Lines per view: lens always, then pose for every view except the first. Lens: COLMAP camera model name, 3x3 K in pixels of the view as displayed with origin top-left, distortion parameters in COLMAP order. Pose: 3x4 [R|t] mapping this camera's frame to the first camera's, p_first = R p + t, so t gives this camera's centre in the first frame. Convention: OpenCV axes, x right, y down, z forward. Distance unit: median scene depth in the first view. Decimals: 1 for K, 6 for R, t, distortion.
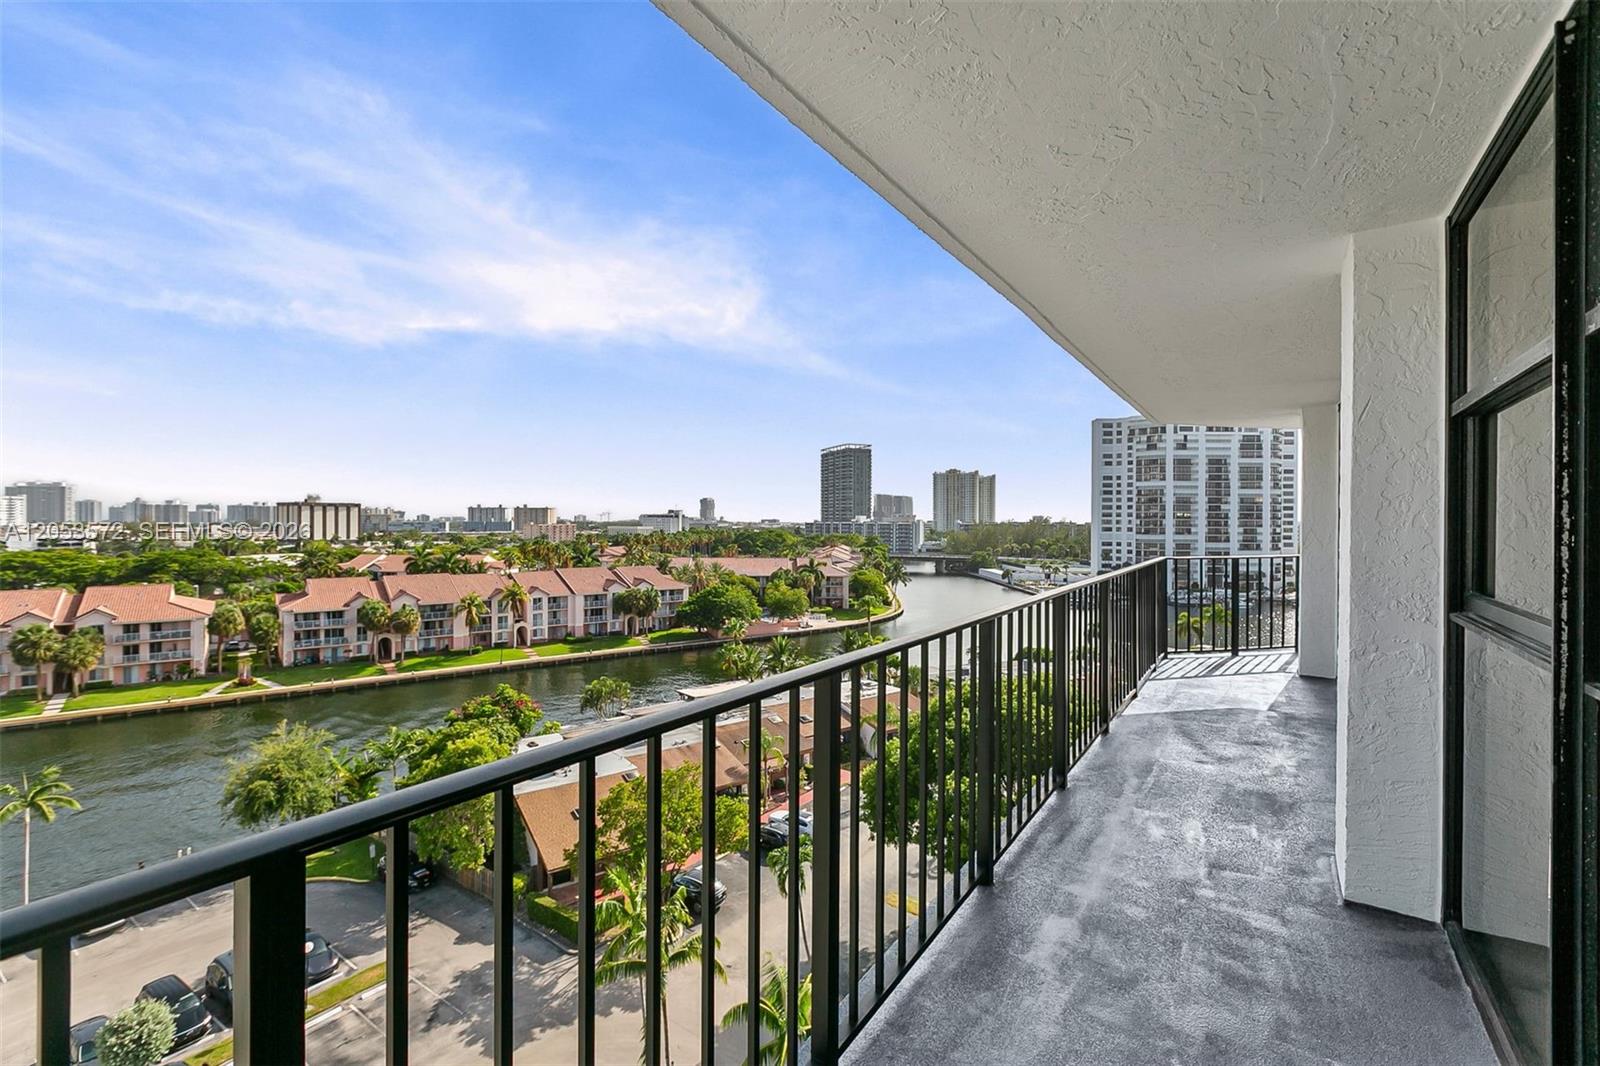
lens RADIAL K [[712.7, 0, 799.2], [0, 712.7, 525.5], [0, 0, 1]] dist [-0.002231, -0.001213]
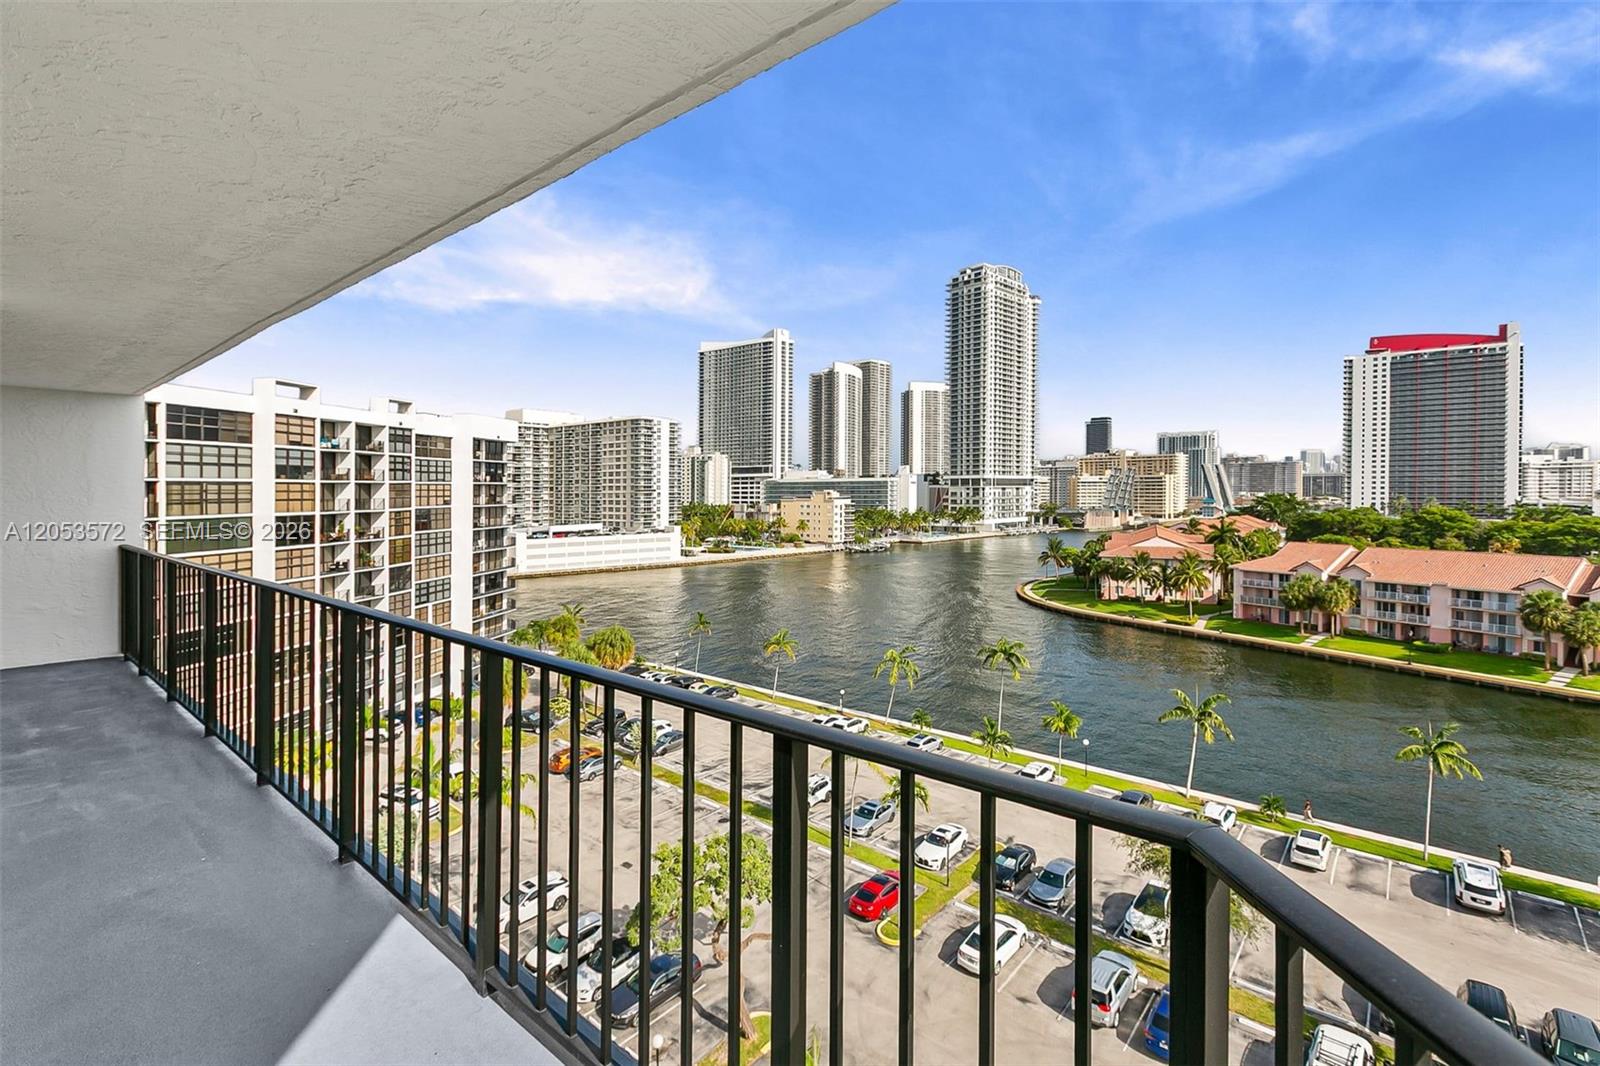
lens RADIAL K [[727.2, 0, 796.3], [0, 727.2, 493.4], [0, 0, 1]] dist [-0.001412, -0.000567]
pose [[-0.122642, 0.002959, -0.992447, 0.049238], [0.001528, 0.999995, 0.002792, -0.001312], [0.992450, -0.001174, -0.122646, 0.079332]]
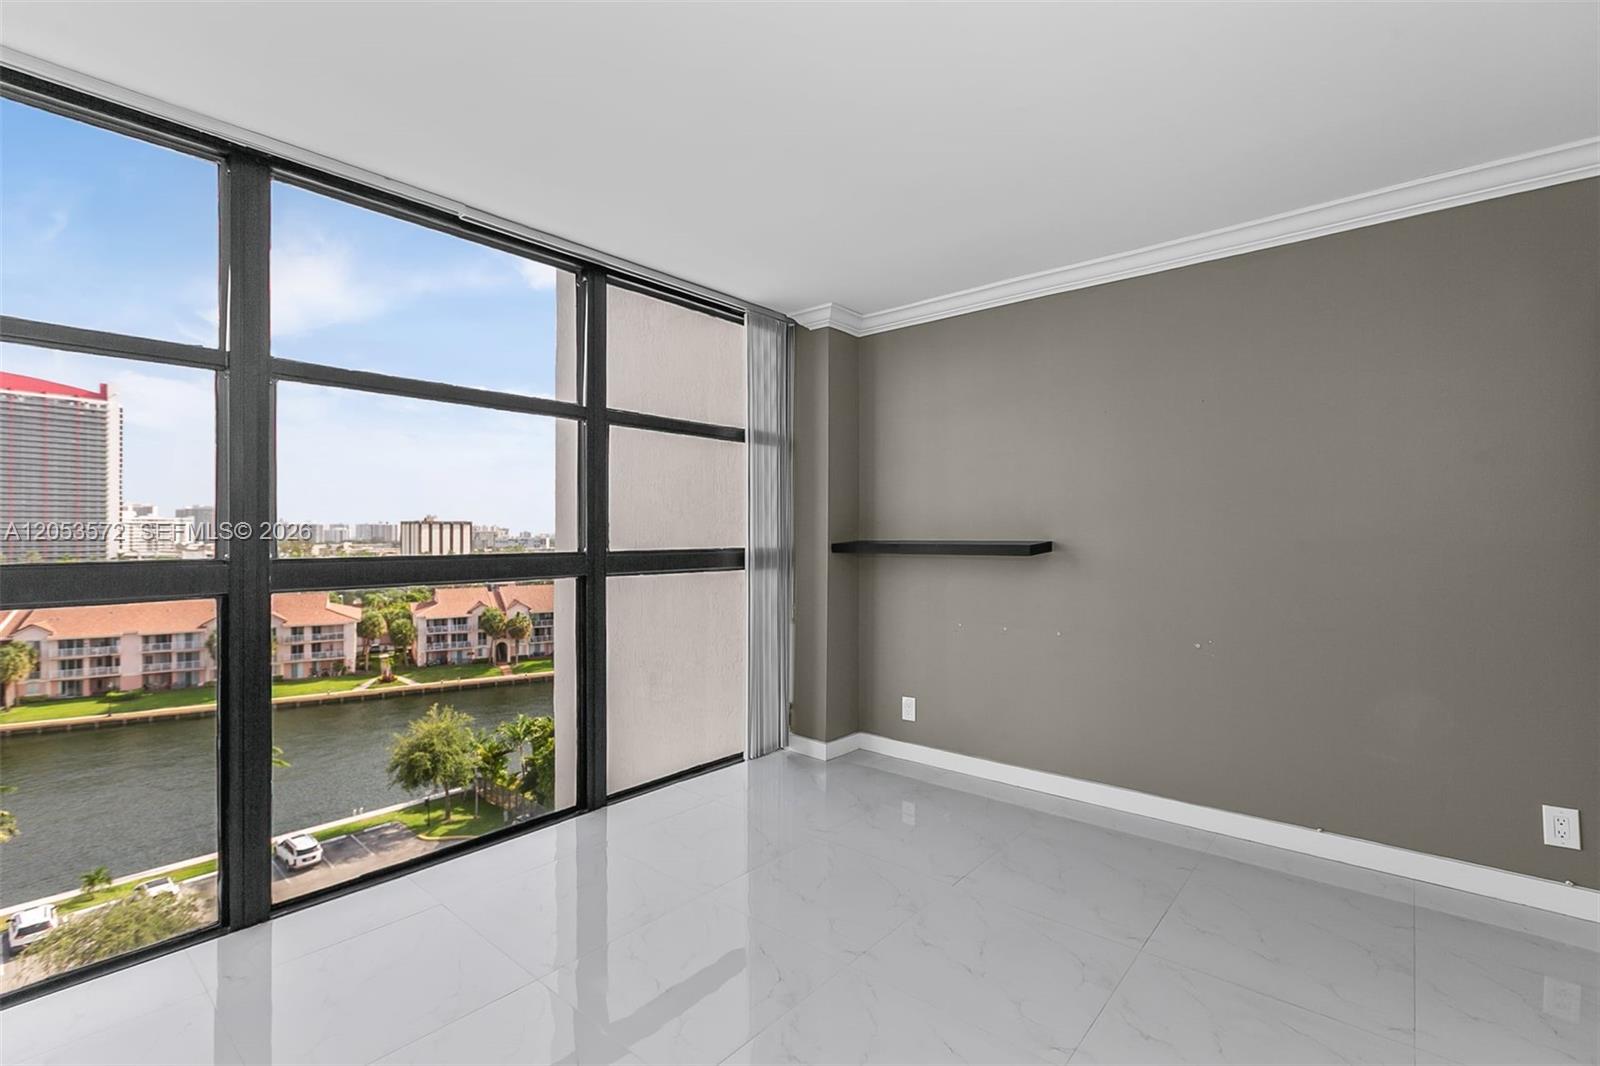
lens RADIAL K [[722.4, 0, 786.3], [0, 722.4, 528.8], [0, 0, 1]] dist [0.000803, 0.000217]
pose [[0.990563, -0.007961, -0.136827, 0.012094], [0.005772, 0.999849, -0.016391, 0.002460], [0.136937, 0.015447, 0.990459, -0.059636]]
